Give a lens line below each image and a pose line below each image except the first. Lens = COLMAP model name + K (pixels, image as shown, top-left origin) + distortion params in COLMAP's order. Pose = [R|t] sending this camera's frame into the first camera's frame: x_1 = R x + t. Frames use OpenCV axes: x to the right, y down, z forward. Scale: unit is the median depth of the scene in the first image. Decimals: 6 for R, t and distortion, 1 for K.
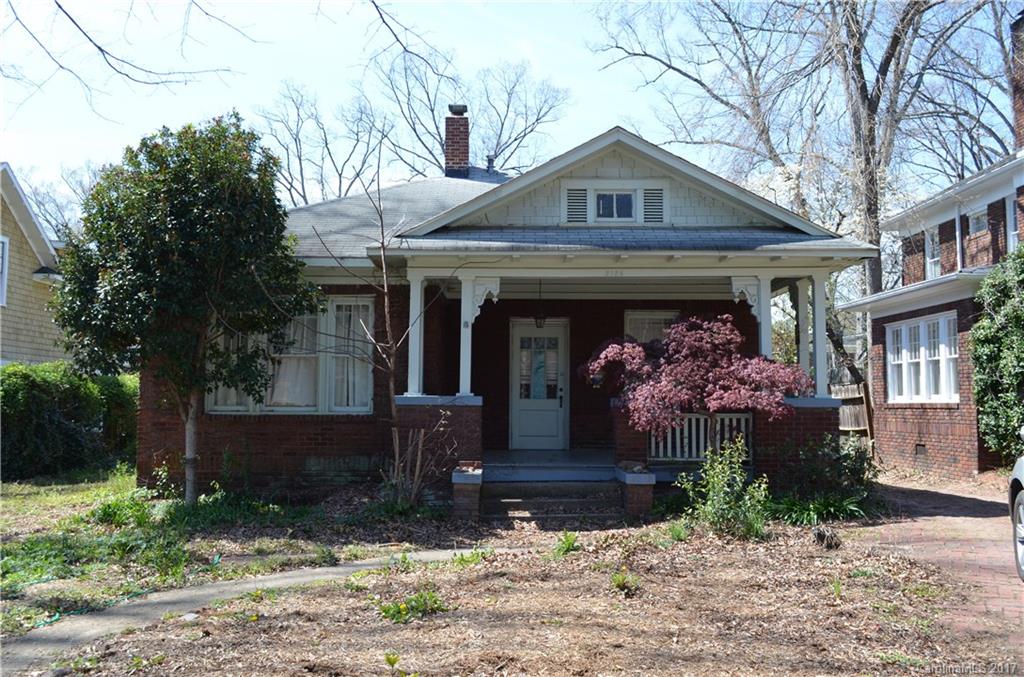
lens RADIAL K [[959.6, 0, 512.2], [0, 959.6, 341.1], [0, 0, 1]] dist [-0.003926, 0.000000]
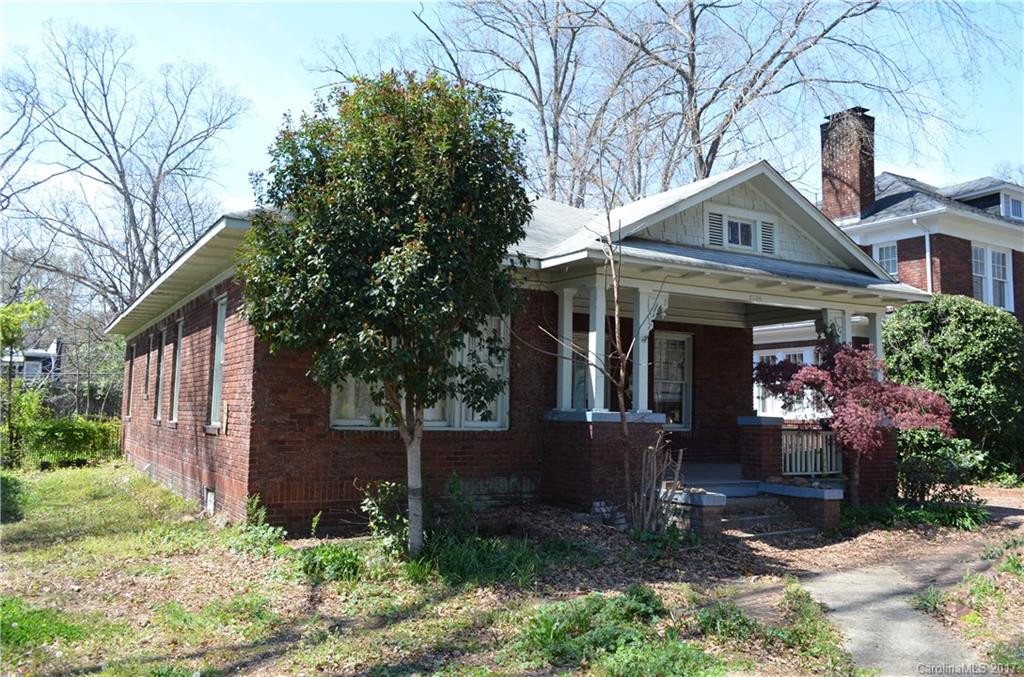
lens RADIAL K [[858.8, 0, 512.8], [0, 858.8, 334.3], [0, 0, 1]] dist [-0.011672, -0.006056]
pose [[0.867054, 0.057793, 0.494850, -0.572028], [-0.047311, 0.998312, -0.033695, 0.013342], [-0.495962, 0.005803, 0.868325, 0.304866]]
